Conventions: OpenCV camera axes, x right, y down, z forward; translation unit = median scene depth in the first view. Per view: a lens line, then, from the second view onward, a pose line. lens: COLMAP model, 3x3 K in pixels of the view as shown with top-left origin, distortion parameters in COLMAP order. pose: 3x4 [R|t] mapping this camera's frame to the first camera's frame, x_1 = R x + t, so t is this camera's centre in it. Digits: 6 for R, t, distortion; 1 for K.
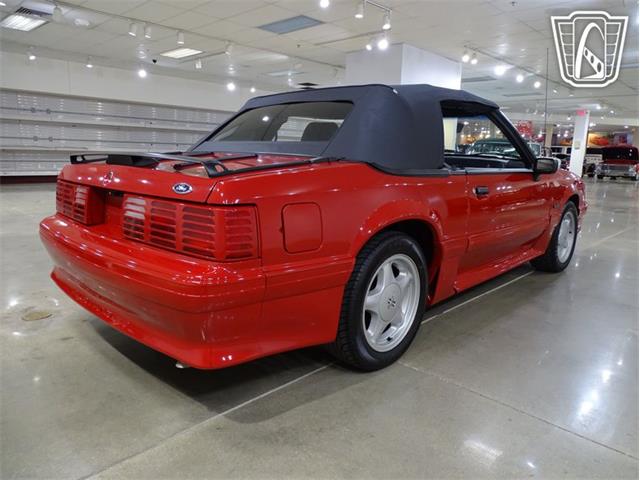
lens RADIAL K [[450.8, 0, 320.0], [0, 450.8, 240.0], [0, 0, 1]] dist [-0.004755, -0.002935]
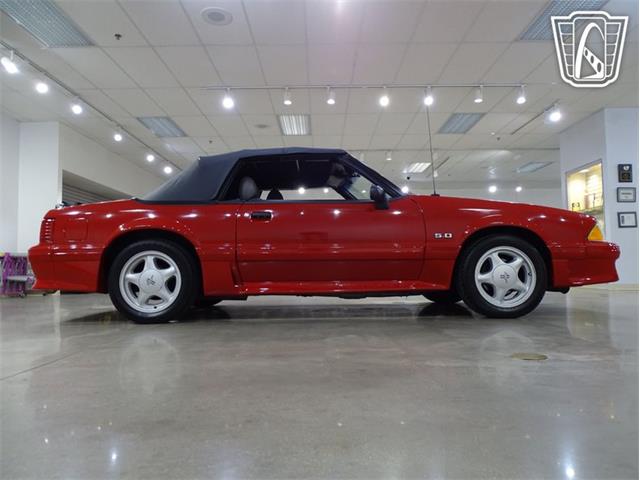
lens RADIAL K [[448.3, 0, 318.2], [0, 448.3, 245.7], [0, 0, 1]] dist [-0.004793, -0.001633]
pose [[0.695224, -0.073890, -0.714985, 1.567346], [-0.106858, 0.973024, -0.204463, 0.250955], [0.710805, 0.218550, 0.668574, 0.294261]]
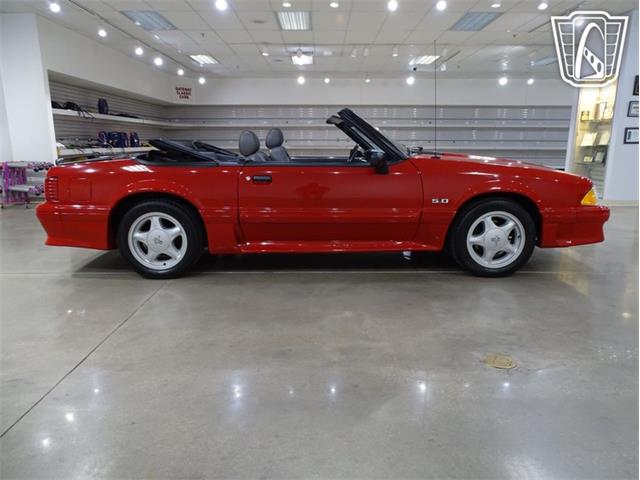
lens RADIAL K [[450.8, 0, 320.0], [0, 450.8, 240.0], [0, 0, 1]] dist [-0.004755, -0.002935]
pose [[0.698571, 0.123625, -0.704780, 1.606545], [-0.117413, 0.991416, 0.057526, -0.030767], [0.705842, 0.042564, 0.707090, 0.209525]]
